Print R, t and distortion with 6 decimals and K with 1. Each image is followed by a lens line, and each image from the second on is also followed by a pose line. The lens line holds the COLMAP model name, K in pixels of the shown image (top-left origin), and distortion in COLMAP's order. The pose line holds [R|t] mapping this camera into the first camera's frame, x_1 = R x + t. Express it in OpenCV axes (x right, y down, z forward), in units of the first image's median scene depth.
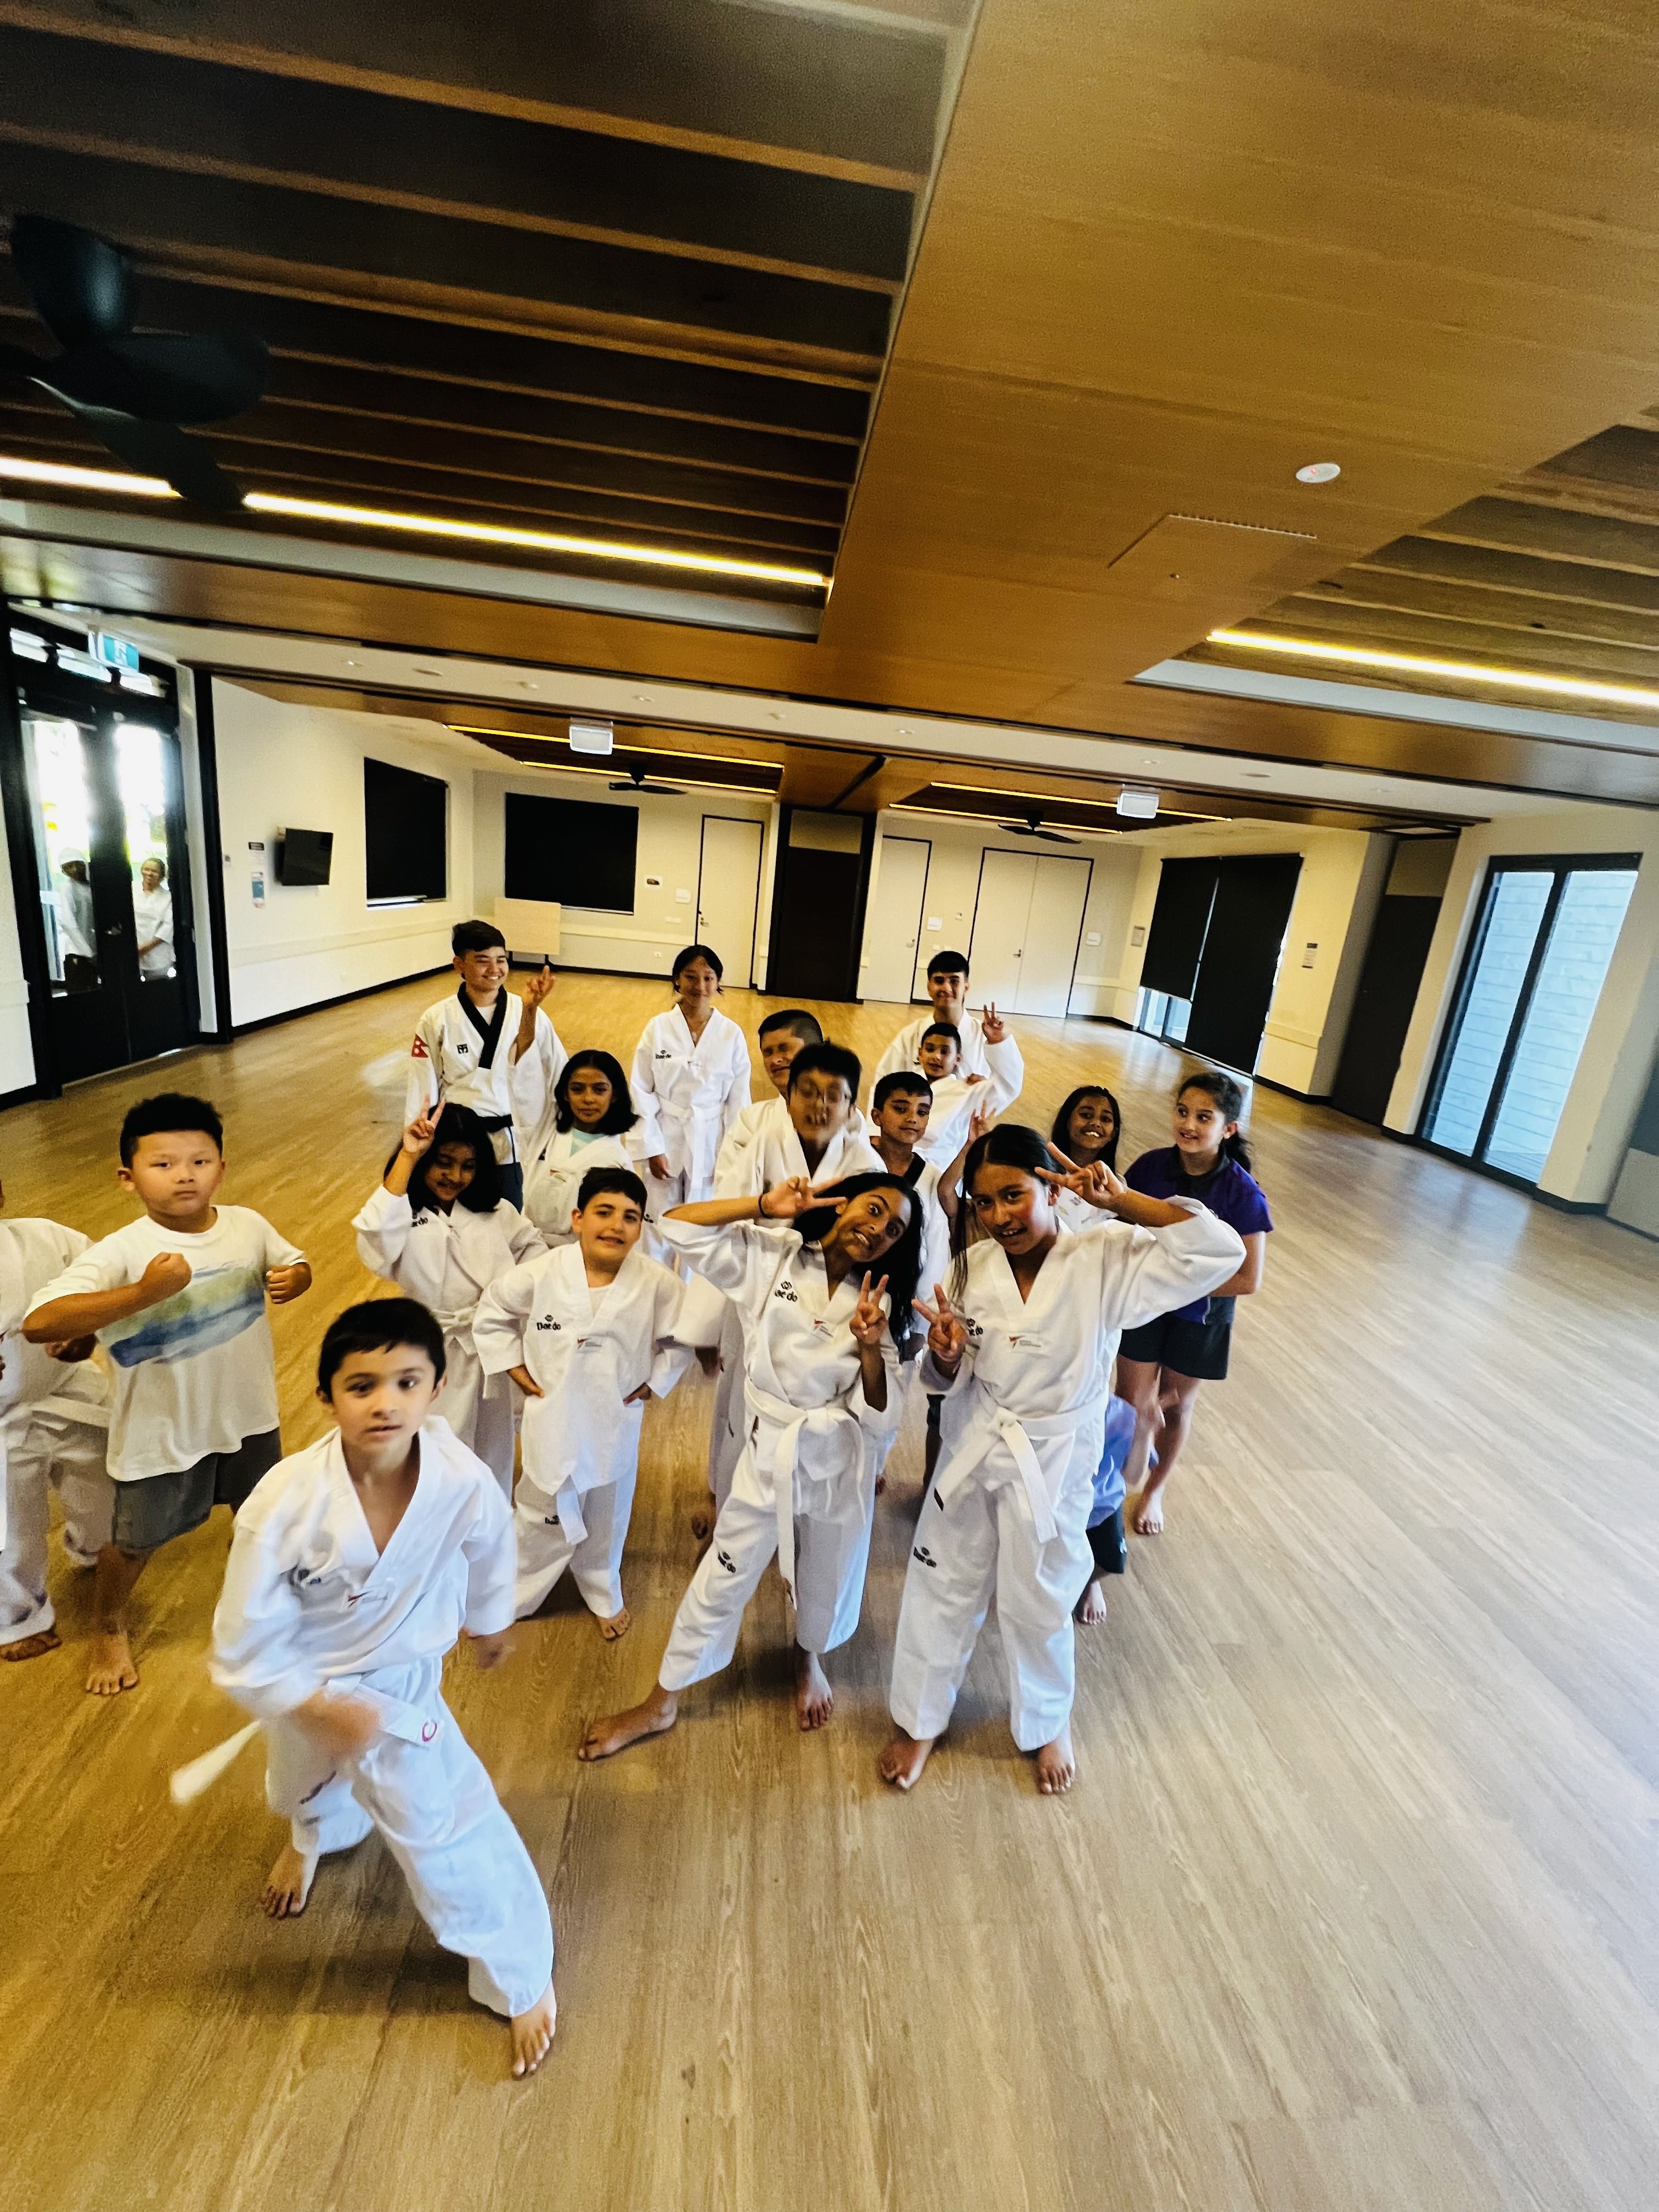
lens RADIAL K [[900.2, 0, 827.6], [0, 900.2, 1111.2], [0, 0, 1]] dist [-0.000738, 0.000344]
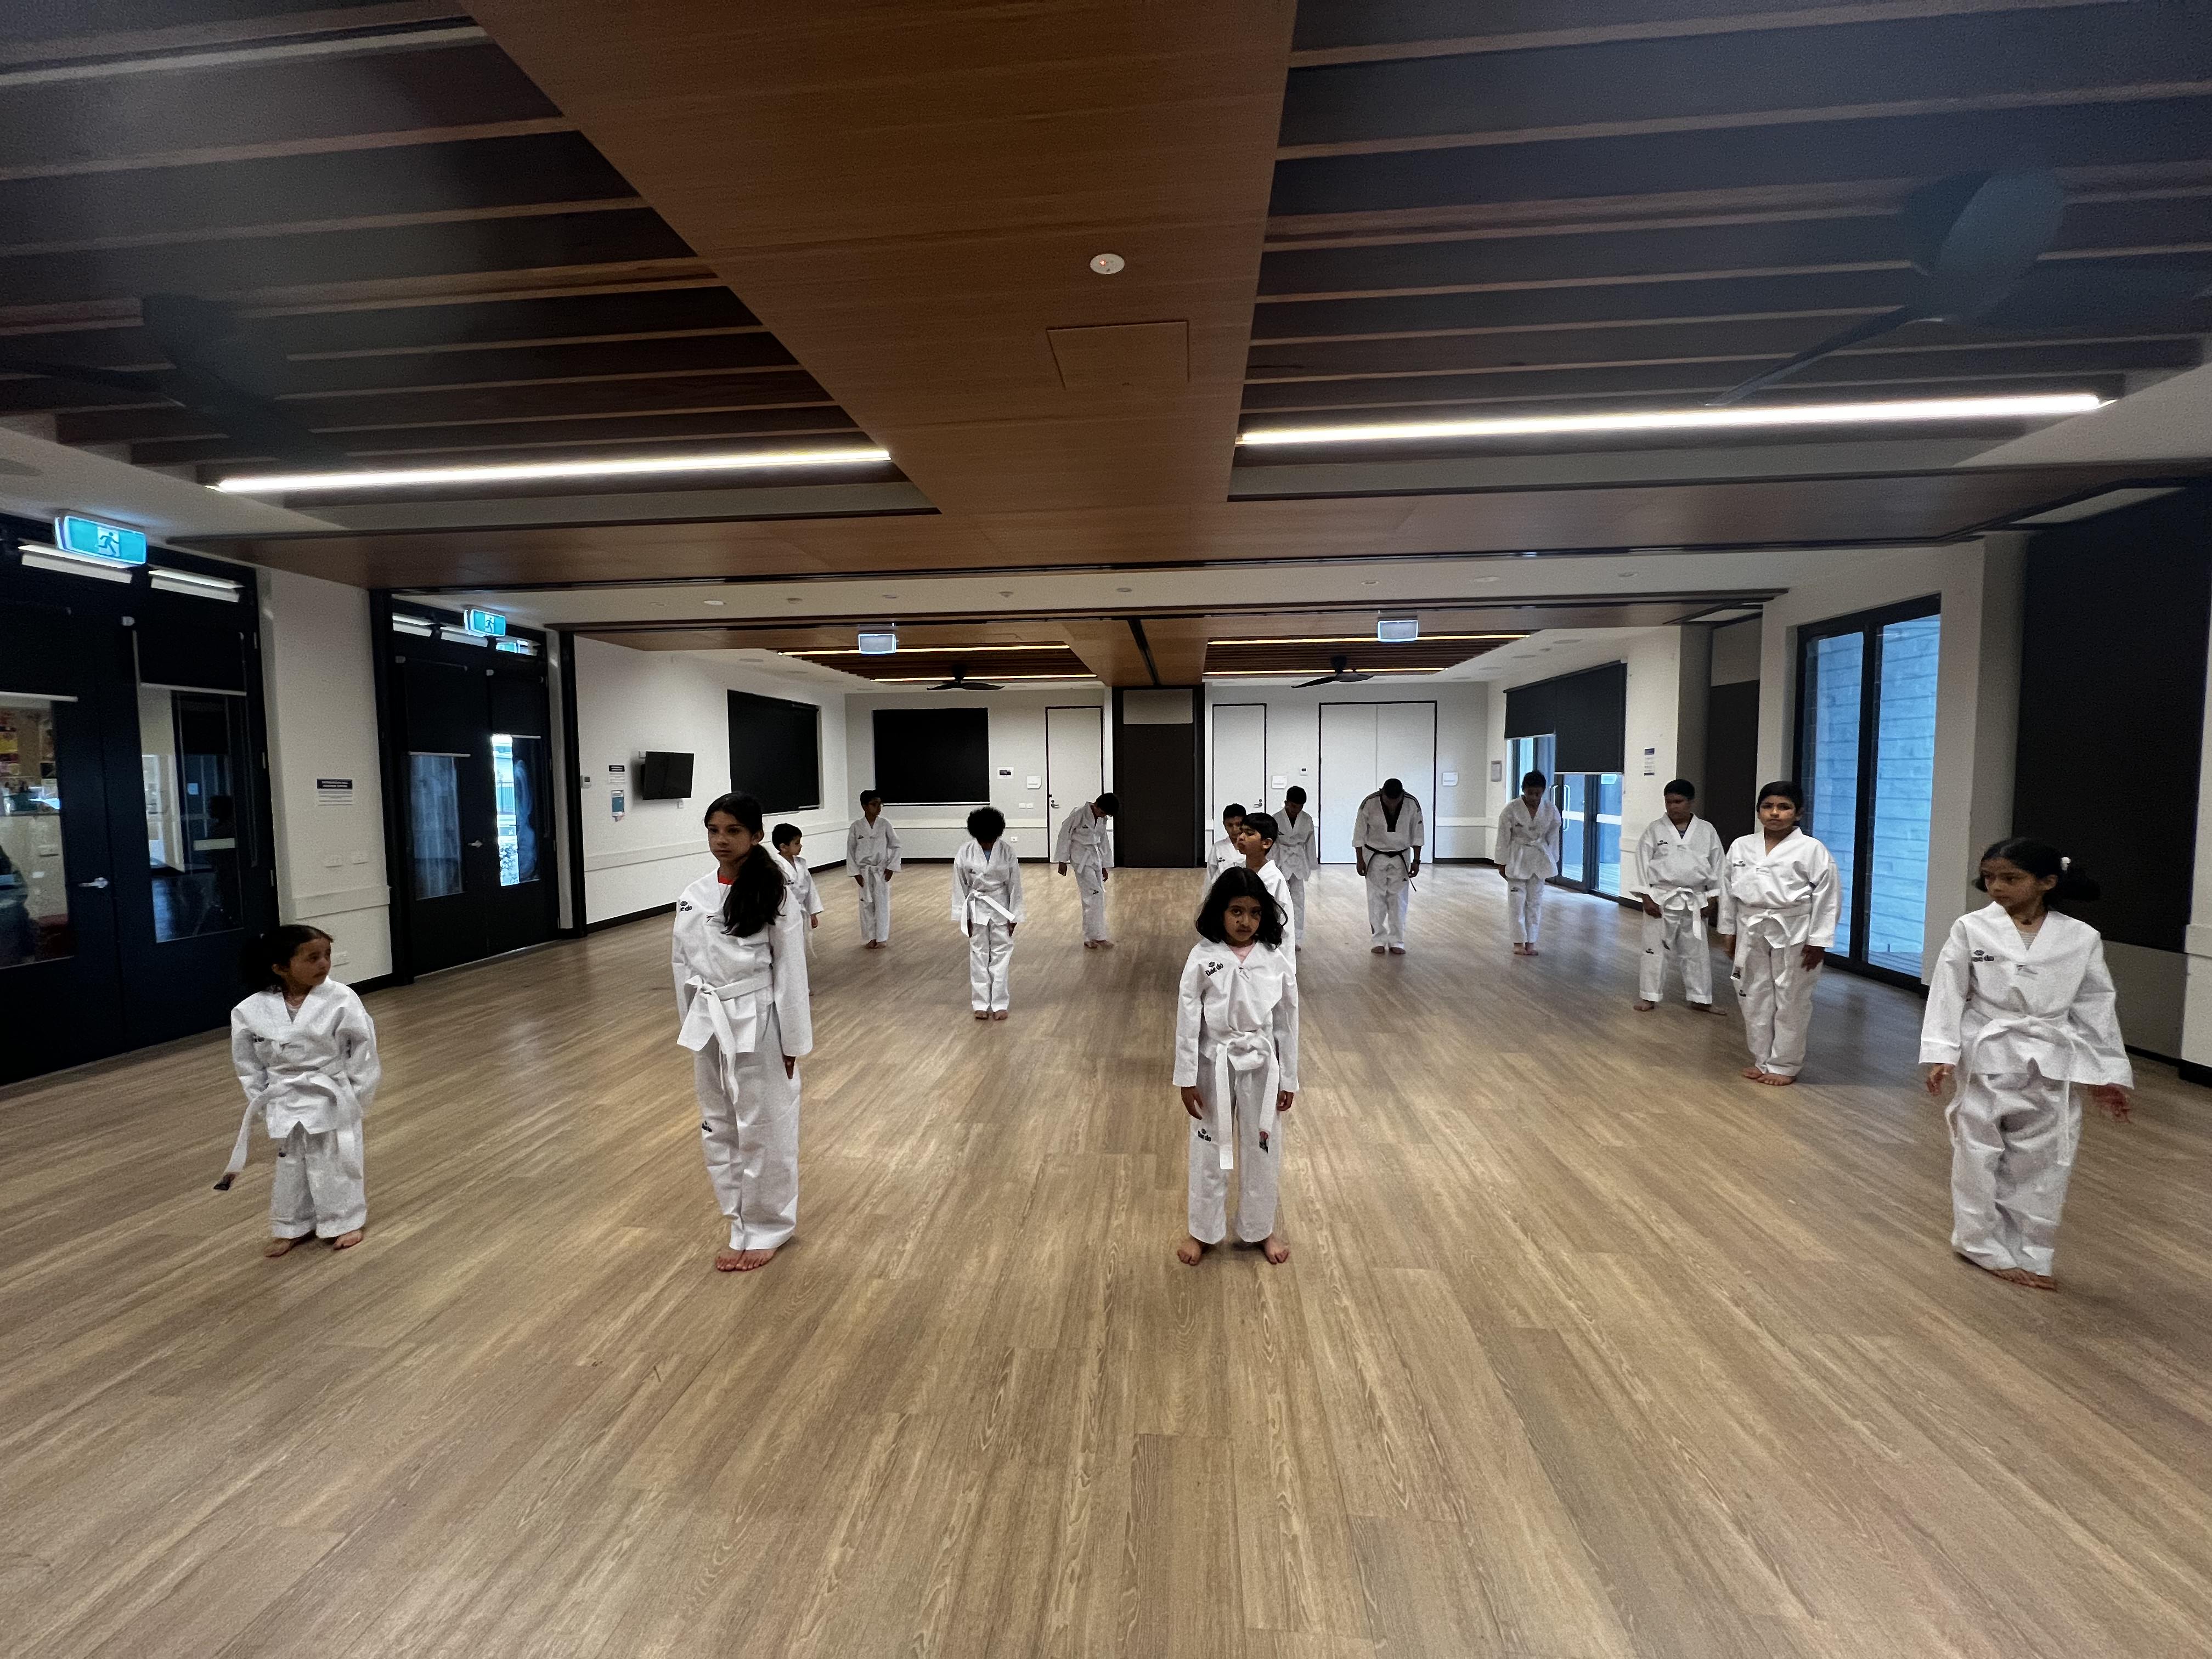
lens RADIAL K [[900.2, 0, 1097.9], [0, 900.2, 828.8], [0, 0, 1]] dist [-0.000738, 0.000344]
pose [[0.978004, -0.101072, -0.182461, 0.426179], [0.063625, 0.977624, -0.200508, 0.131806], [0.198644, 0.184489, 0.962551, 0.027482]]
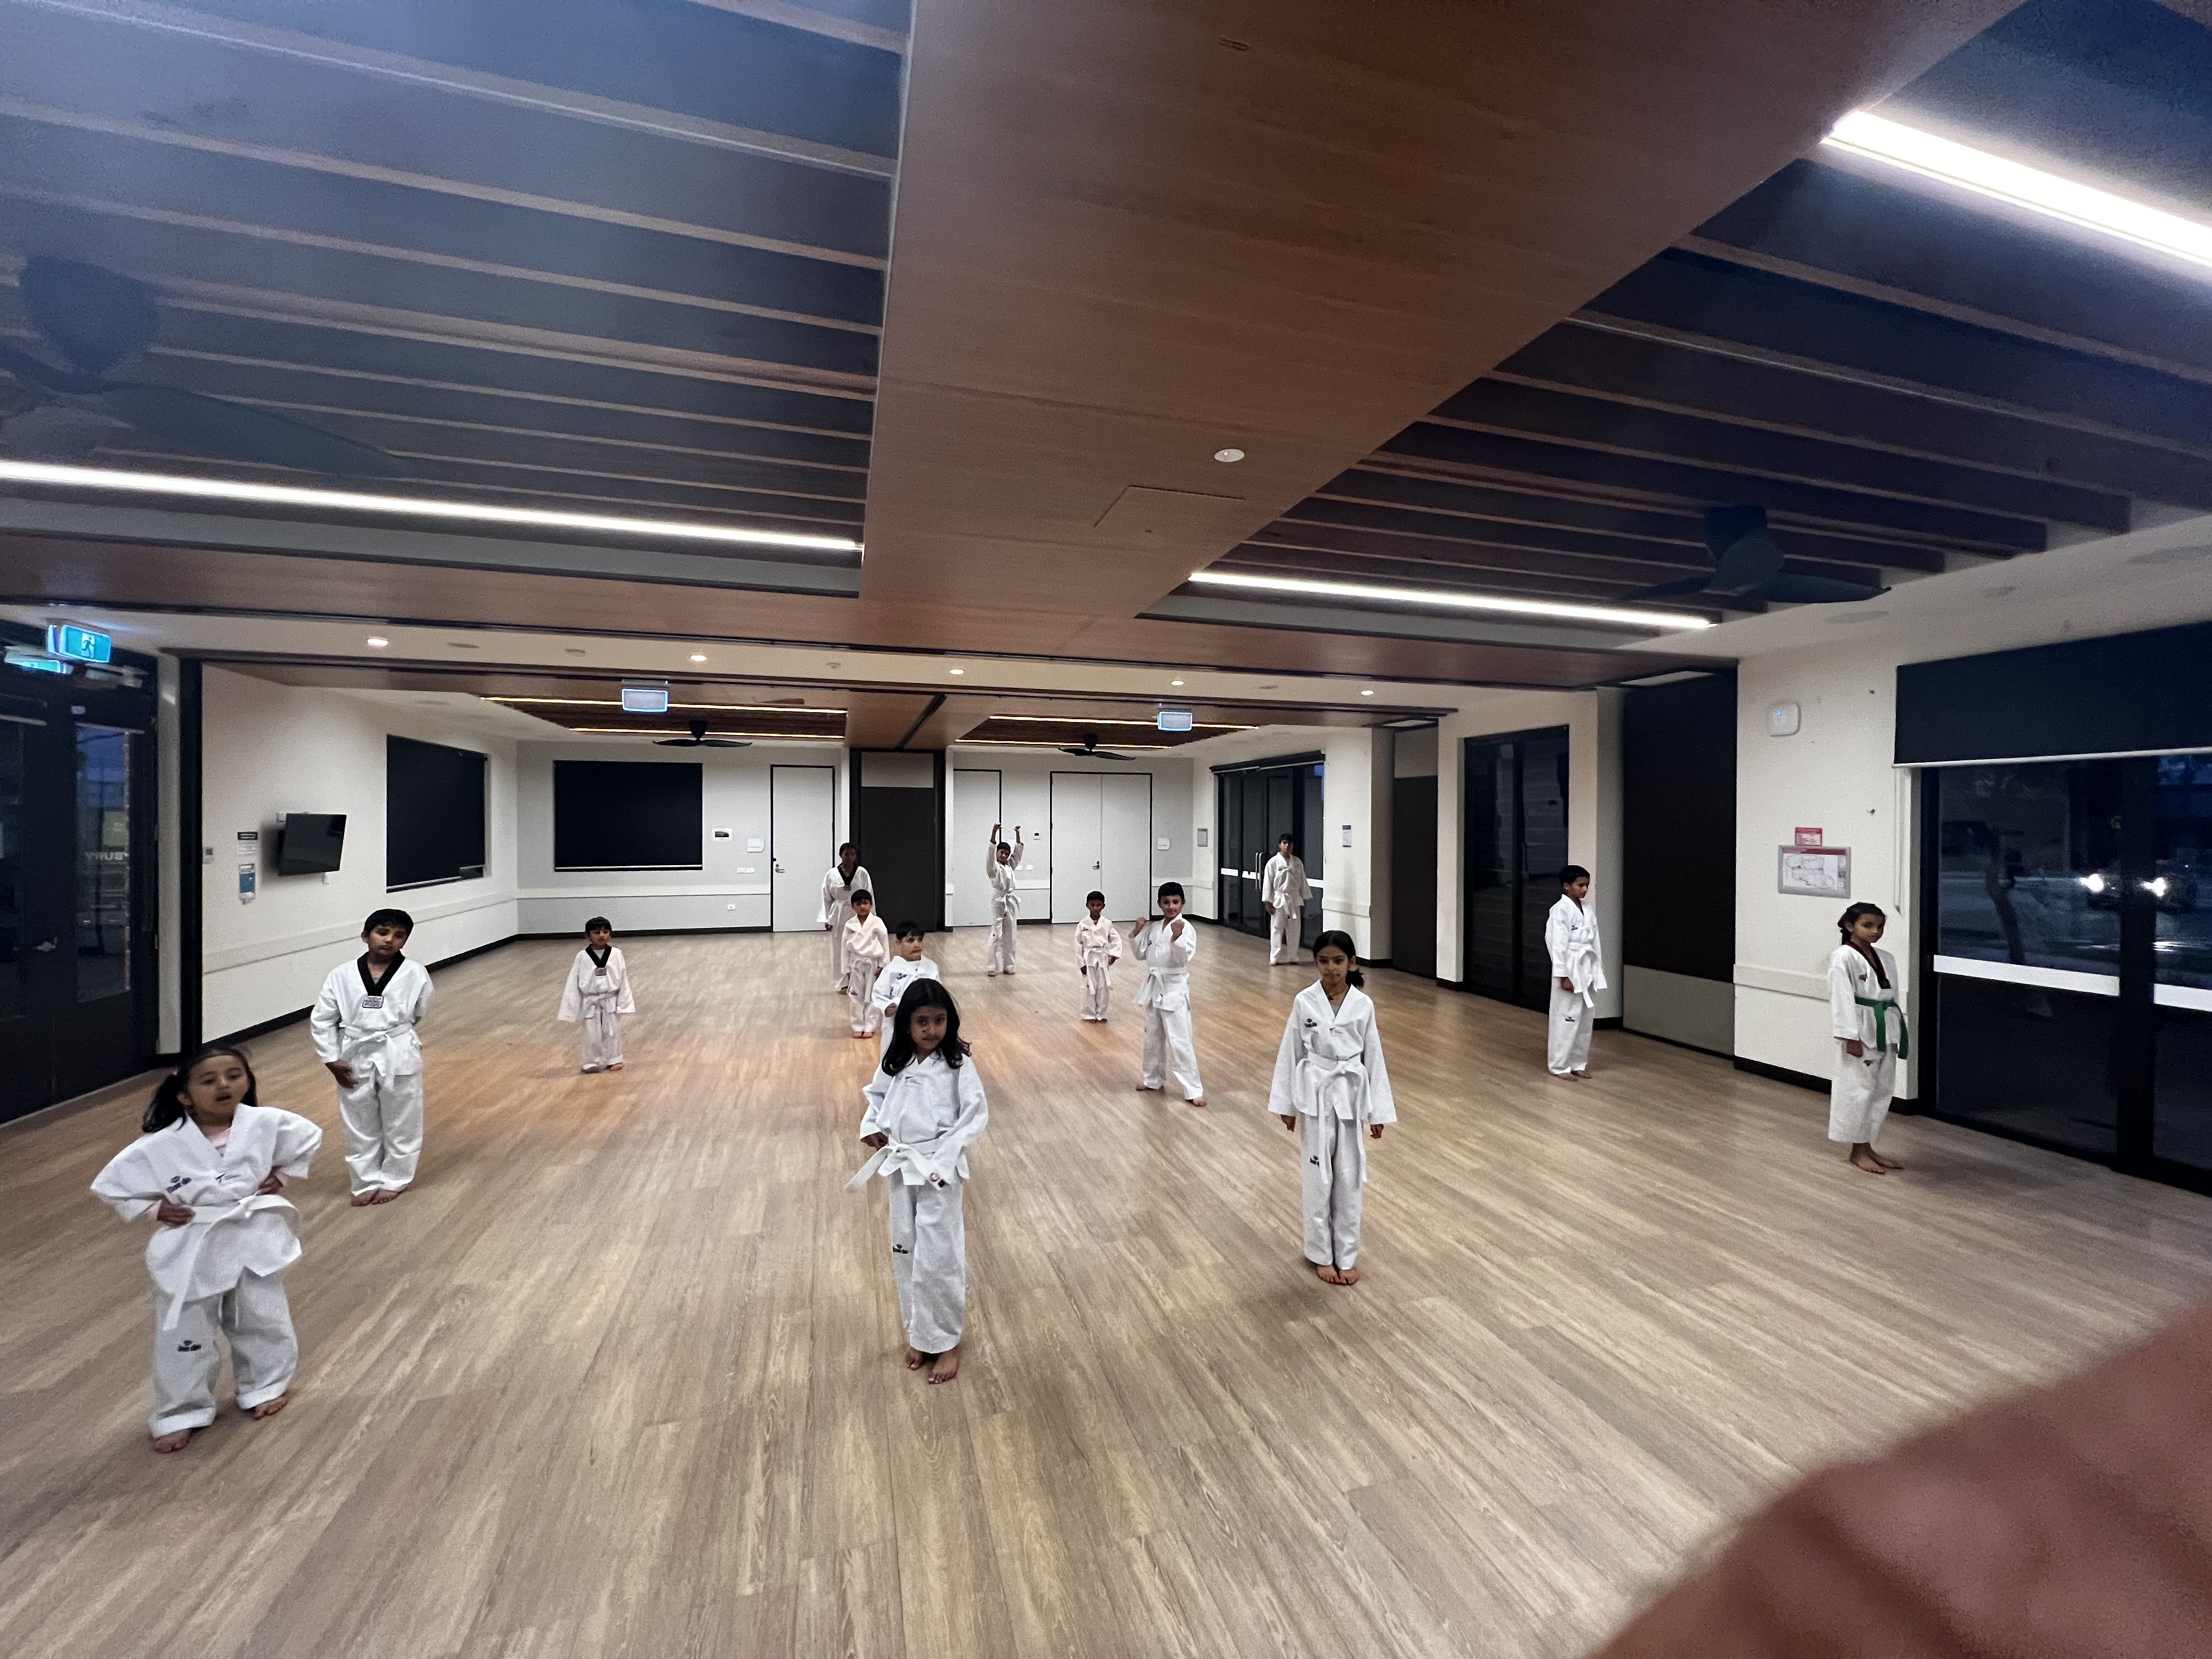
lens RADIAL K [[900.2, 0, 1110.8], [0, 900.2, 826.8], [0, 0, 1]] dist [-0.000738, 0.000344]
pose [[0.971313, -0.100275, 0.215630, 0.026585], [0.147508, 0.965284, -0.215566, 0.042201], [-0.186528, 0.241189, 0.952384, -0.050260]]
